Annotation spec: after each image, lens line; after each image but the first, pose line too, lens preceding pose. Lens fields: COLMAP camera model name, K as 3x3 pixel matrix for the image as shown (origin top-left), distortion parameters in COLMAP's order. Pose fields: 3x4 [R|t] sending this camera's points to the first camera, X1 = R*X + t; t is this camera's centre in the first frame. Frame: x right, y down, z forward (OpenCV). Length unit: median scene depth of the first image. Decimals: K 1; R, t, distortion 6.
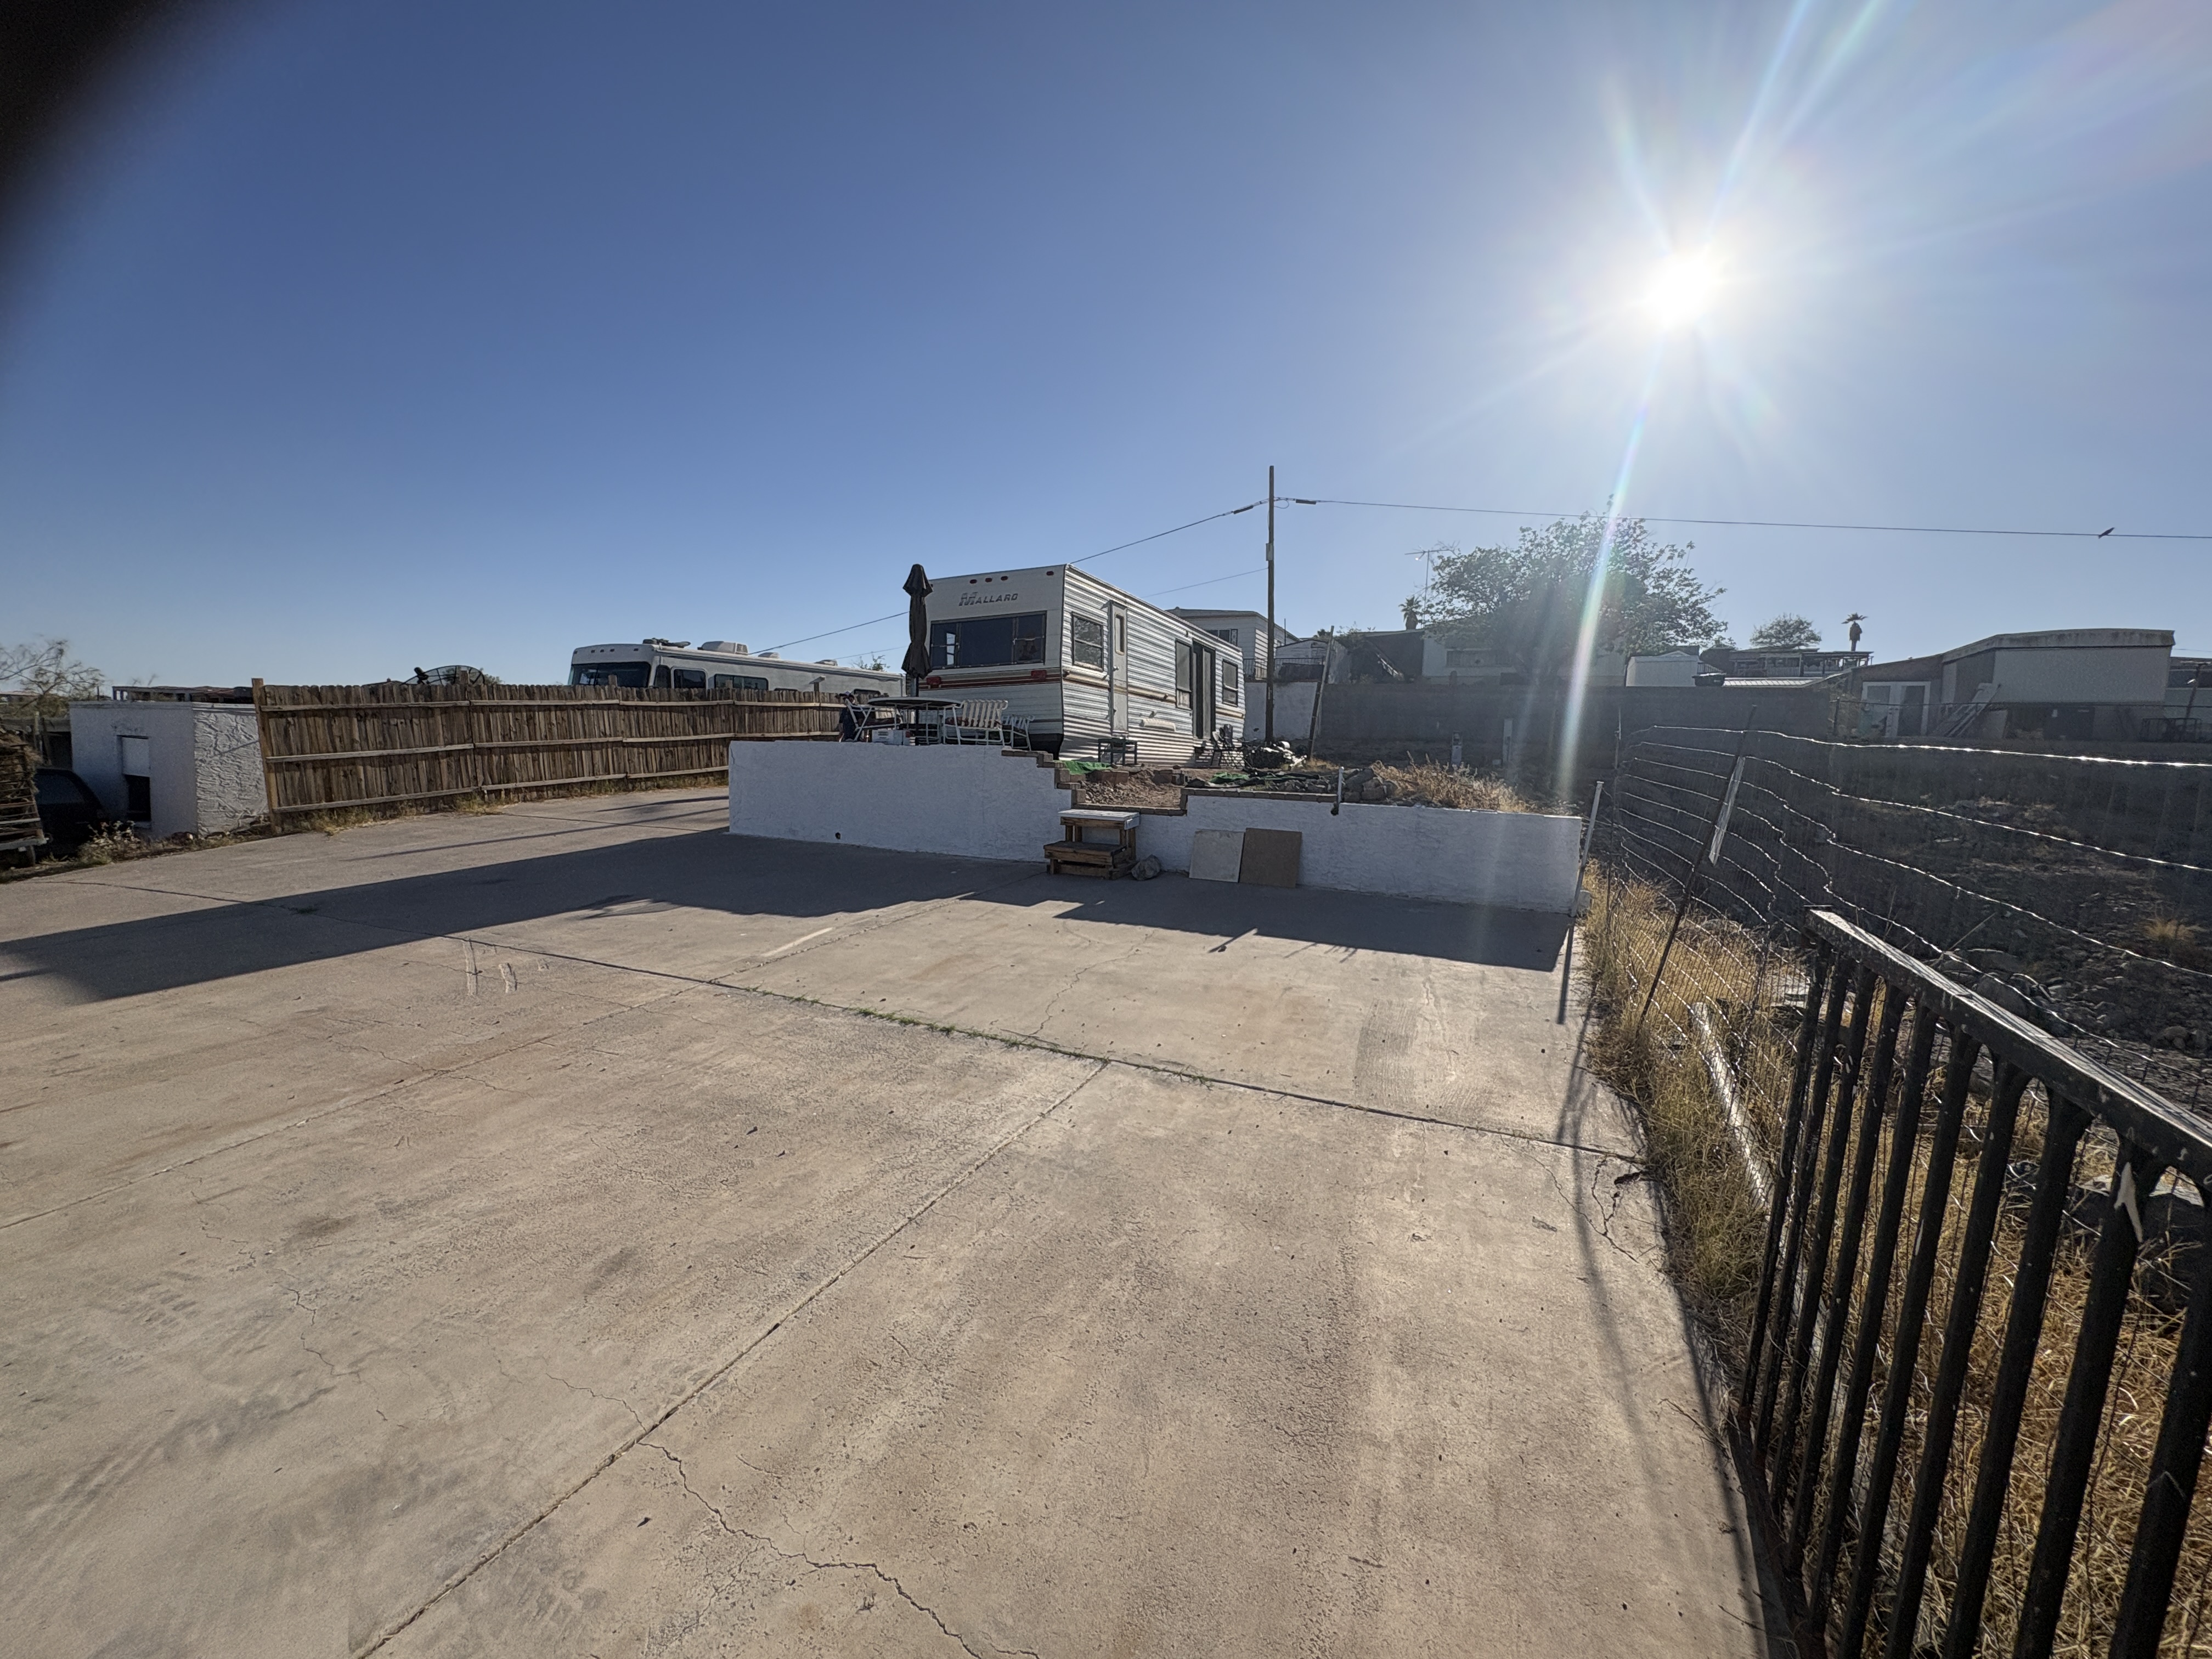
lens RADIAL K [[884.2, 0, 1104.8], [0, 884.2, 832.6], [0, 0, 1]] dist [0.001580, 0.000173]
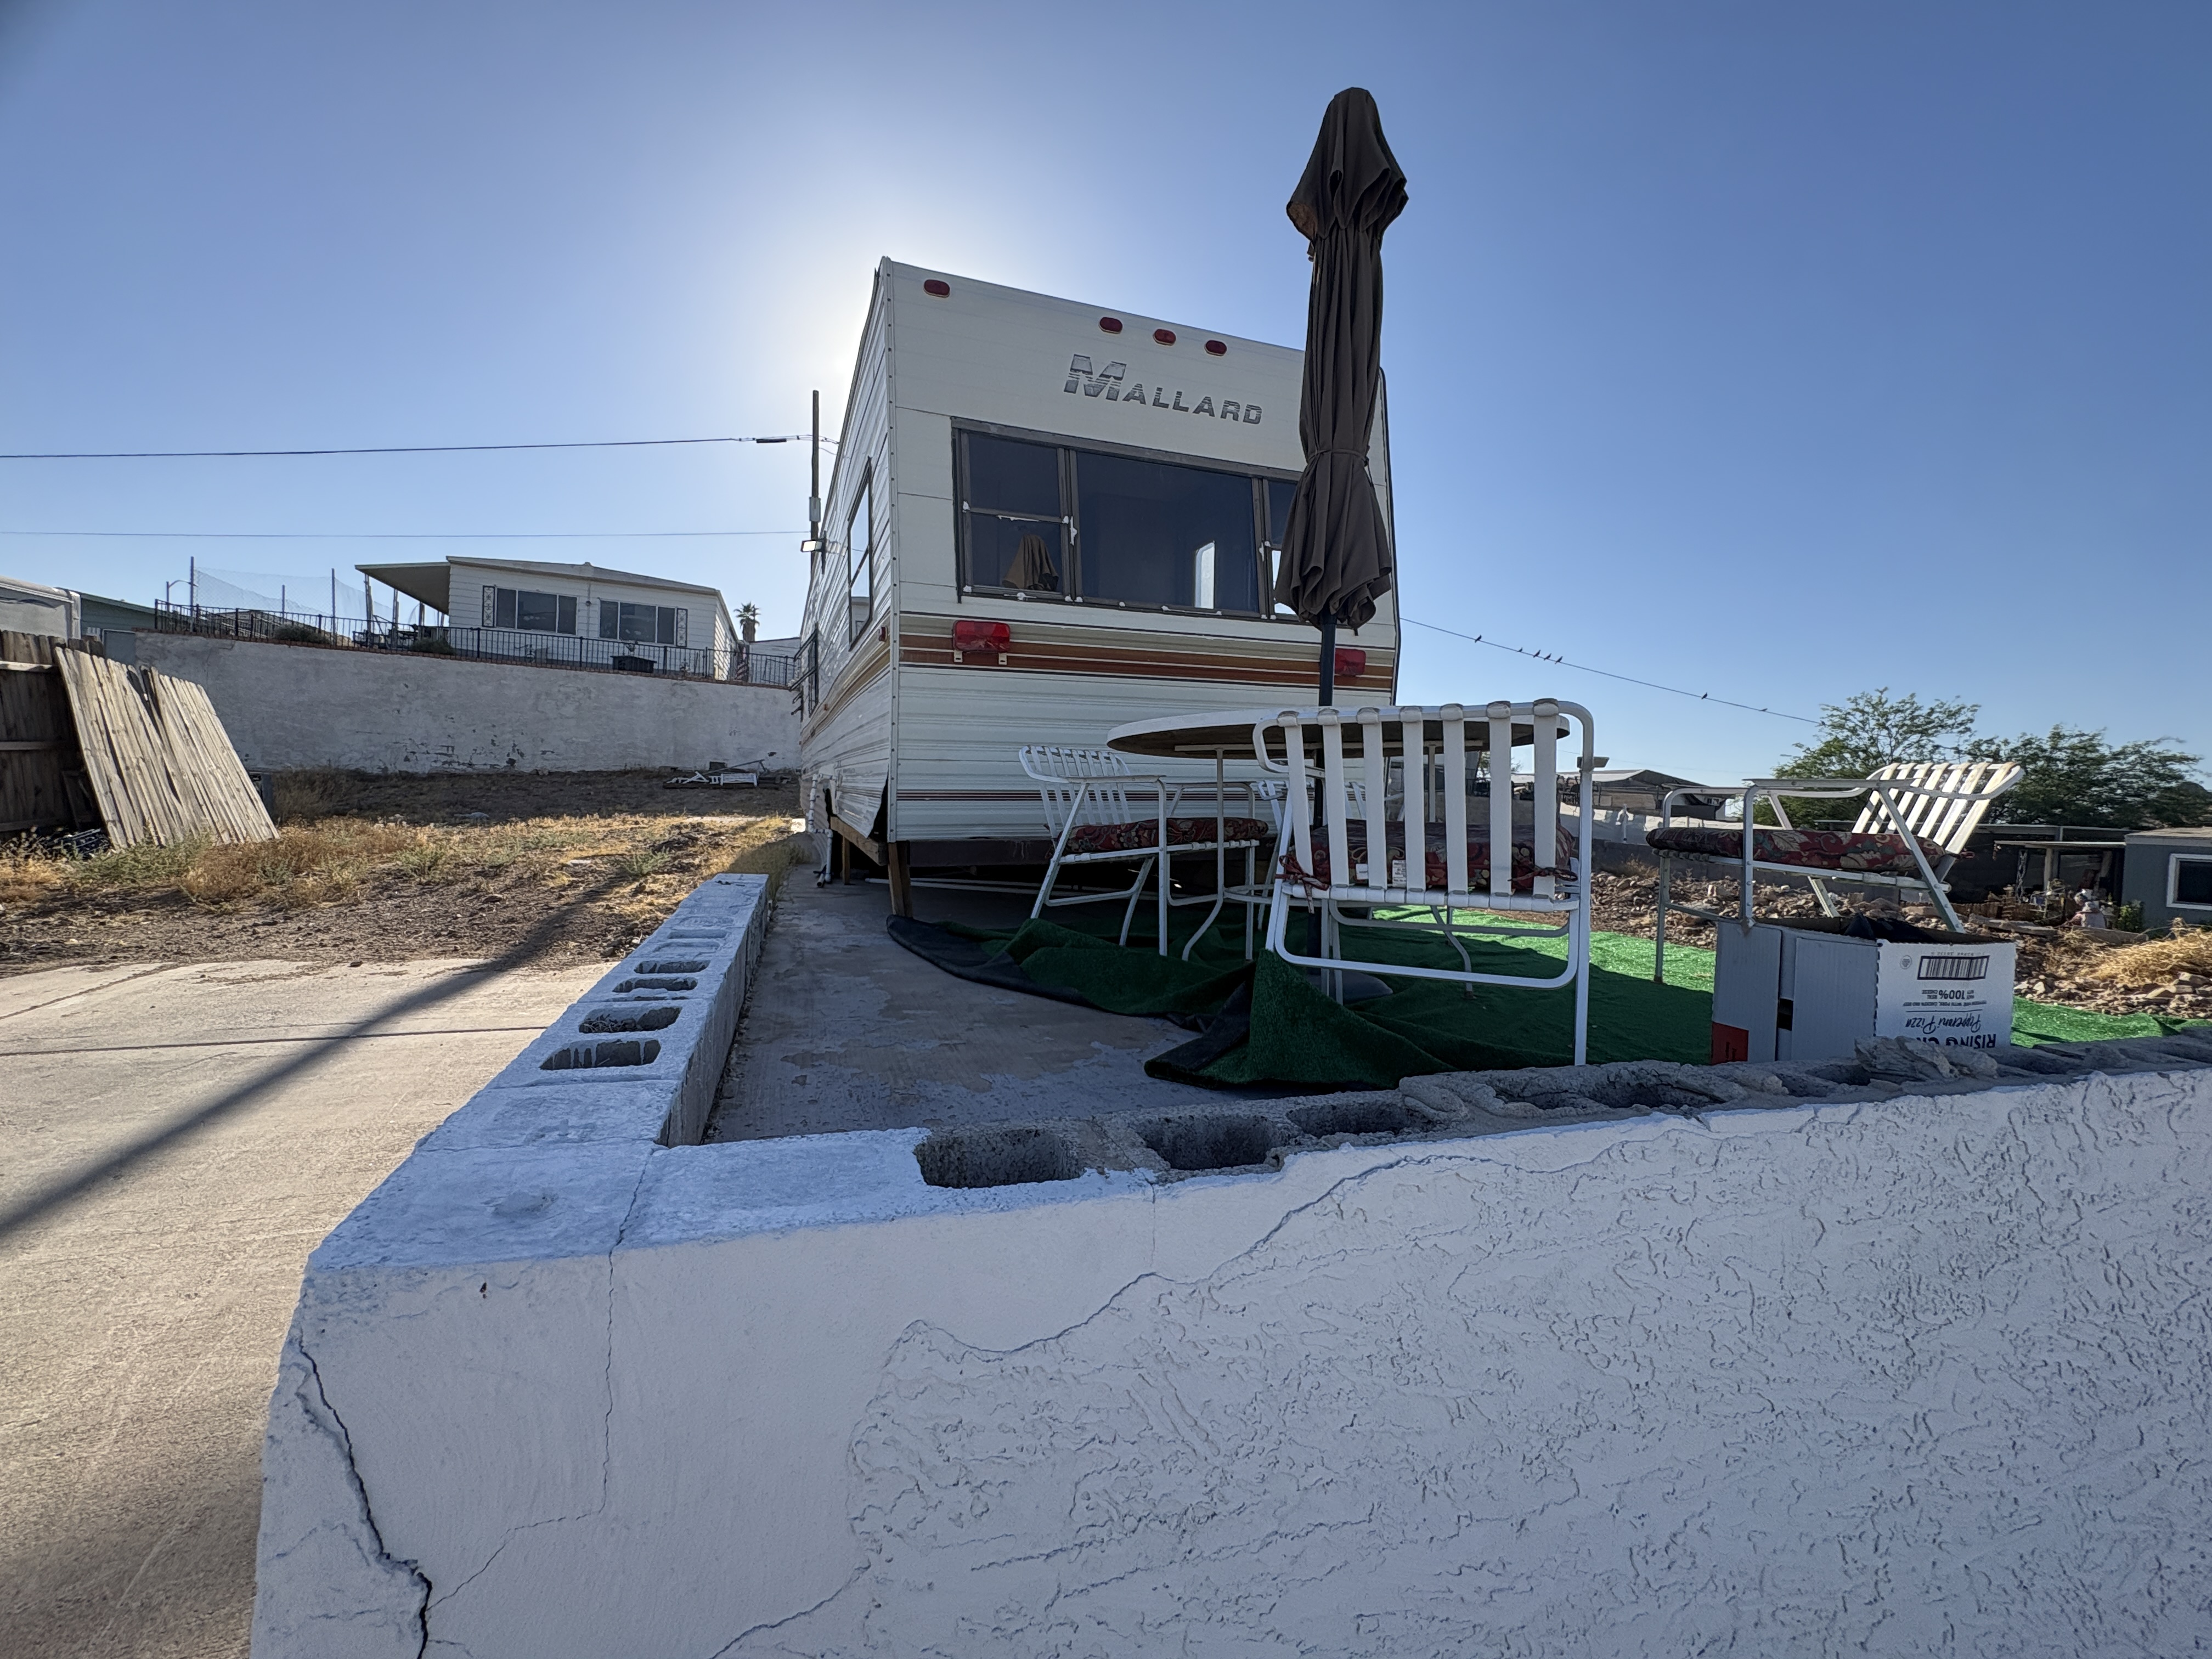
lens RADIAL K [[884.2, 0, 1100.9], [0, 884.2, 833.6], [0, 0, 1]] dist [0.001580, 0.000173]
pose [[0.716900, -0.020688, 0.696869, -0.343227], [0.031003, 0.999517, -0.002221, -0.103773], [-0.696486, 0.023197, 0.717195, 0.743588]]
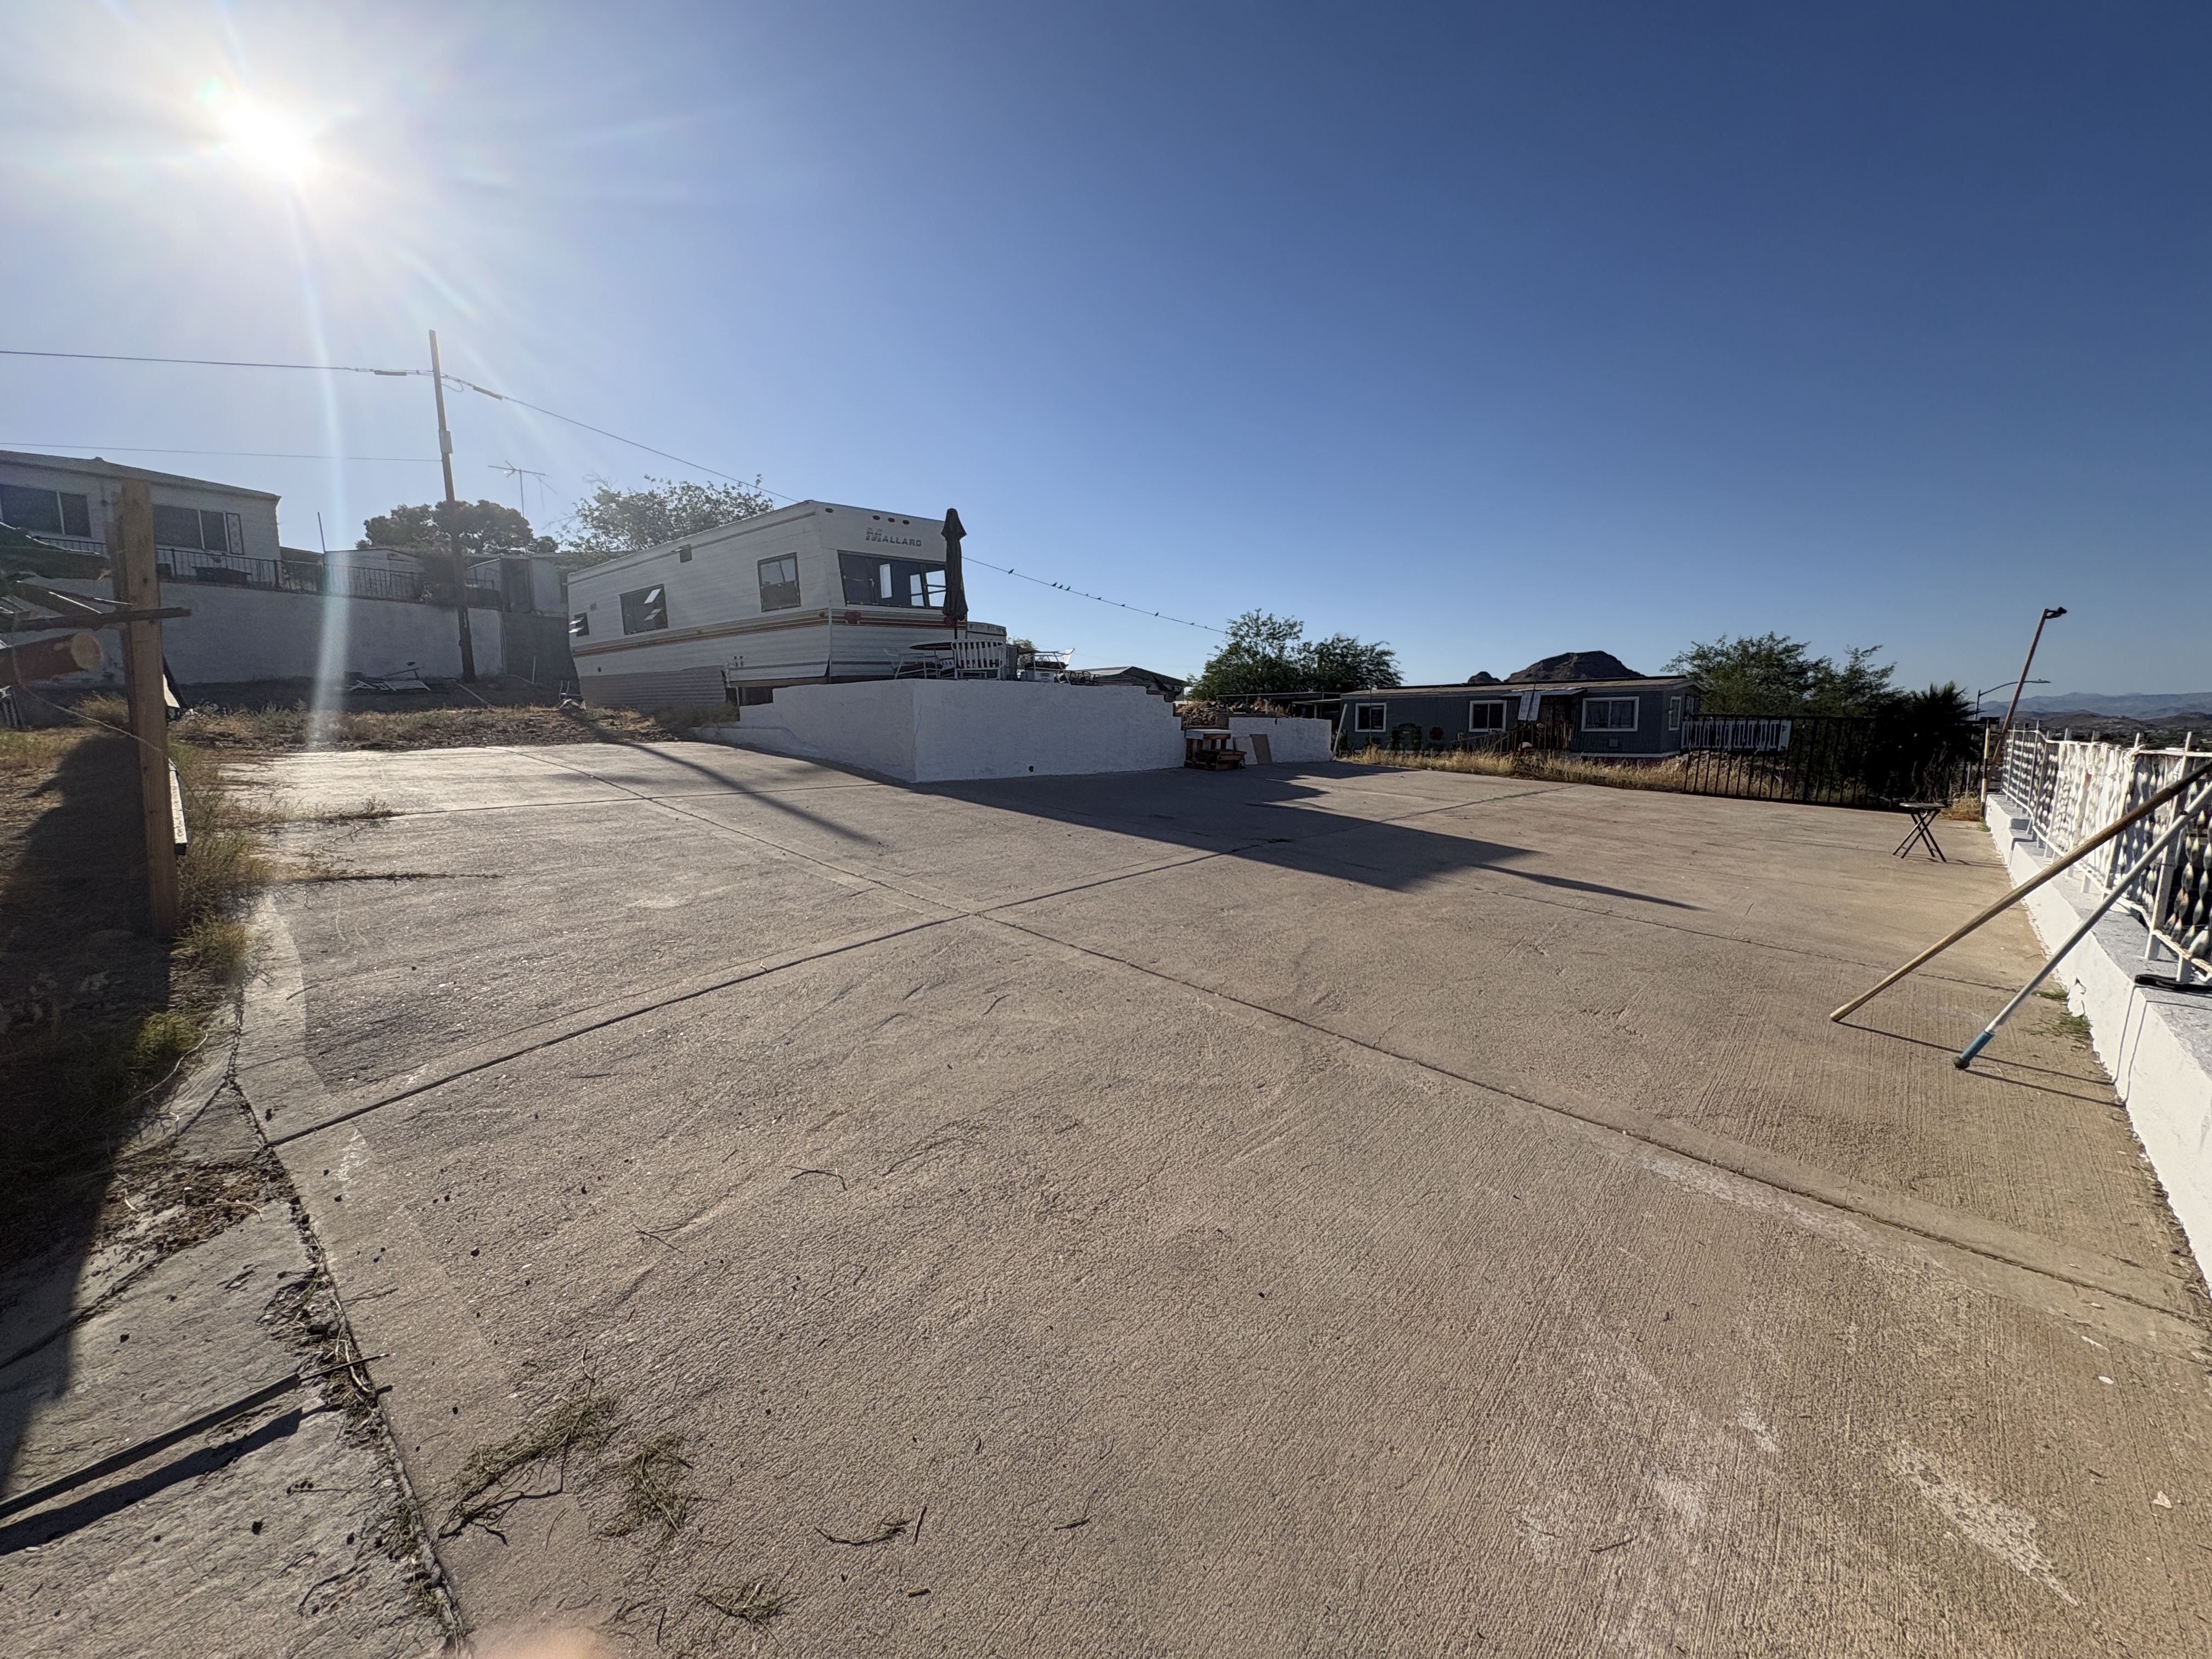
lens RADIAL K [[884.2, 0, 1106.8], [0, 884.2, 829.5], [0, 0, 1]] dist [0.001580, 0.000173]
pose [[0.304511, -0.145423, 0.941342, -0.988650], [0.087374, 0.988375, 0.124424, -0.037768], [-0.948493, 0.044360, 0.313677, 0.434405]]
